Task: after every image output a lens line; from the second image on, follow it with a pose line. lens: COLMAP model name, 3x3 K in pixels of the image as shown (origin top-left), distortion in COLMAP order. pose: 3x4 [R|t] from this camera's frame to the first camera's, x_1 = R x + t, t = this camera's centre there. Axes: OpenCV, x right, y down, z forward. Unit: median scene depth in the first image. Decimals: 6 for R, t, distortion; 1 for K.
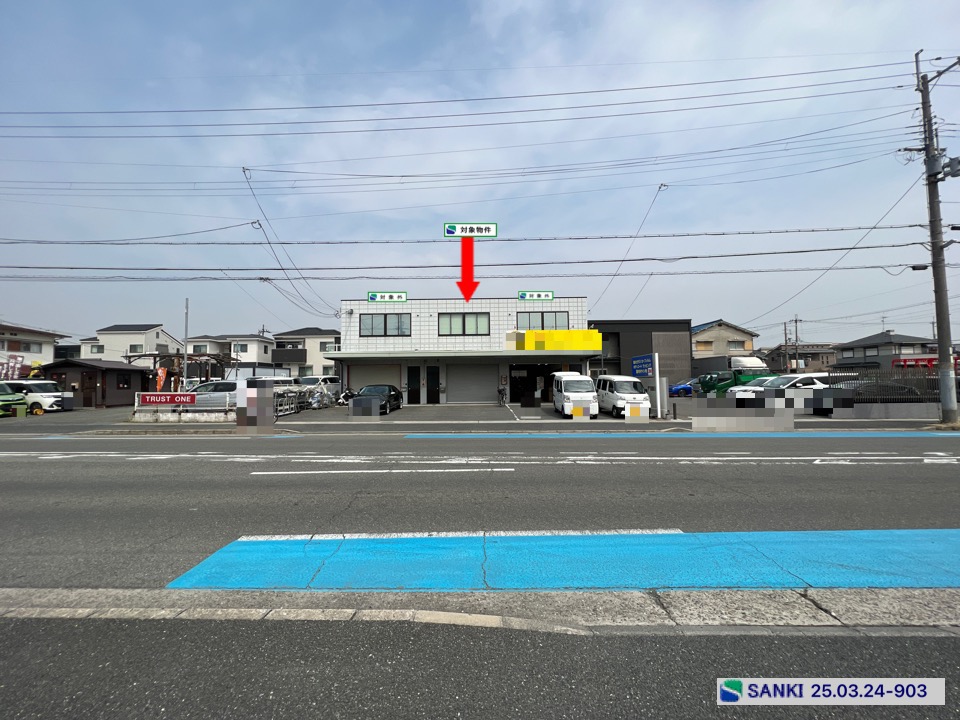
lens RADIAL K [[385.1, 0, 480.1], [0, 385.1, 366.4], [0, 0, 1]] dist [-0.001902, 0.000254]
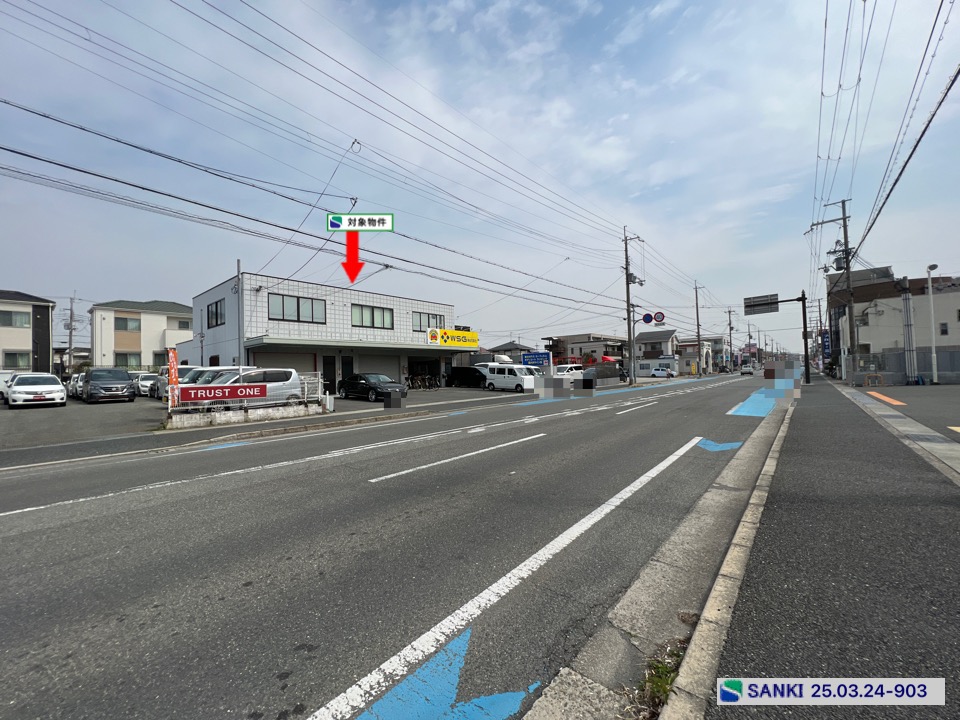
lens RADIAL K [[385.1, 0, 474.7], [0, 385.1, 355.1], [0, 0, 1]] dist [-0.001902, 0.000254]
pose [[0.648258, 0.025938, 0.760979, -0.664011], [-0.013764, 0.999656, -0.022348, 0.014695], [-0.761296, 0.004013, 0.648392, 0.100806]]
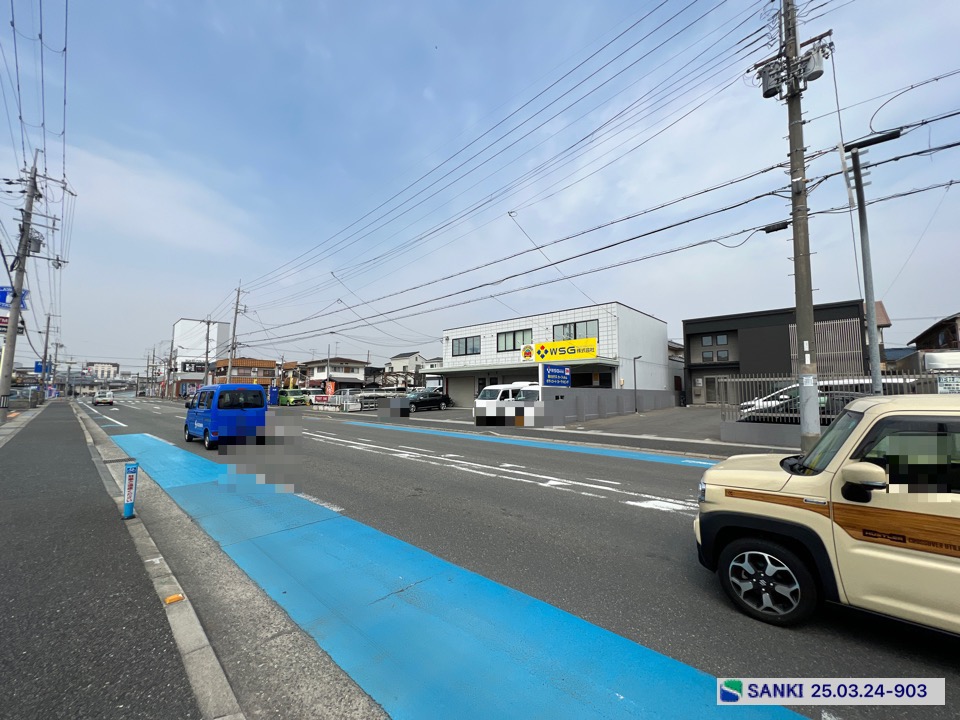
lens RADIAL K [[385.1, 0, 482.2], [0, 385.1, 378.6], [0, 0, 1]] dist [-0.001902, 0.000254]
pose [[0.744147, -0.015327, -0.667840, 0.659540], [0.021504, 0.999768, 0.001016, 0.001260], [0.667669, -0.015118, 0.744304, 0.070485]]
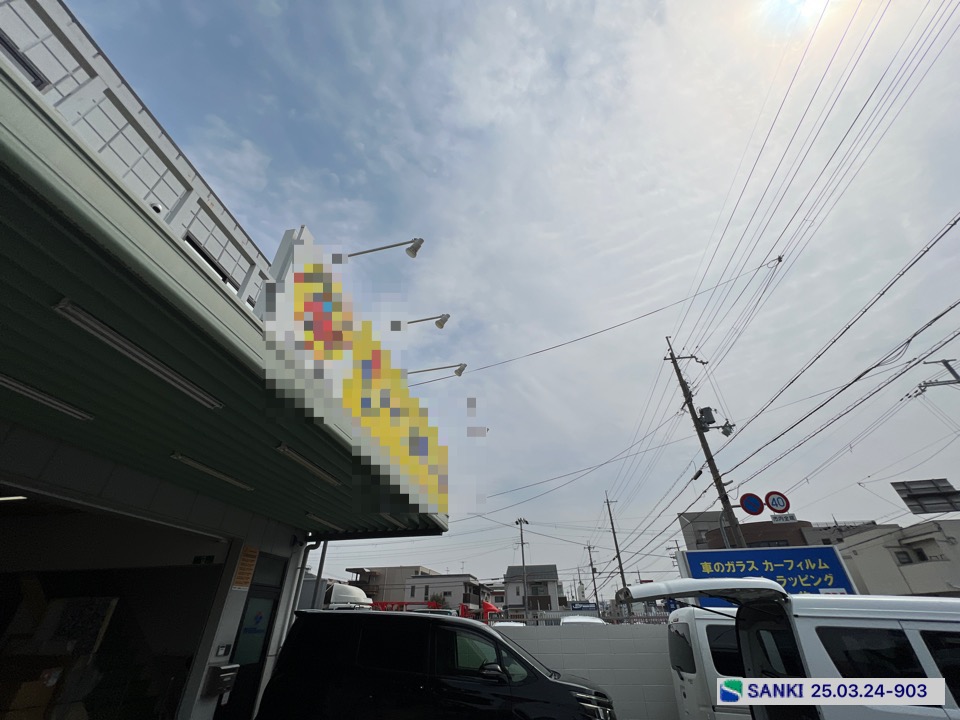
lens RADIAL K [[385.1, 0, 481.1], [0, 385.1, 361.3], [0, 0, 1]] dist [-0.001902, 0.000254]
pose [[0.139445, 0.562931, 0.814655, -0.012857], [-0.034485, 0.824955, -0.564145, 0.027752], [-0.989629, 0.050574, 0.134449, 0.818089]]
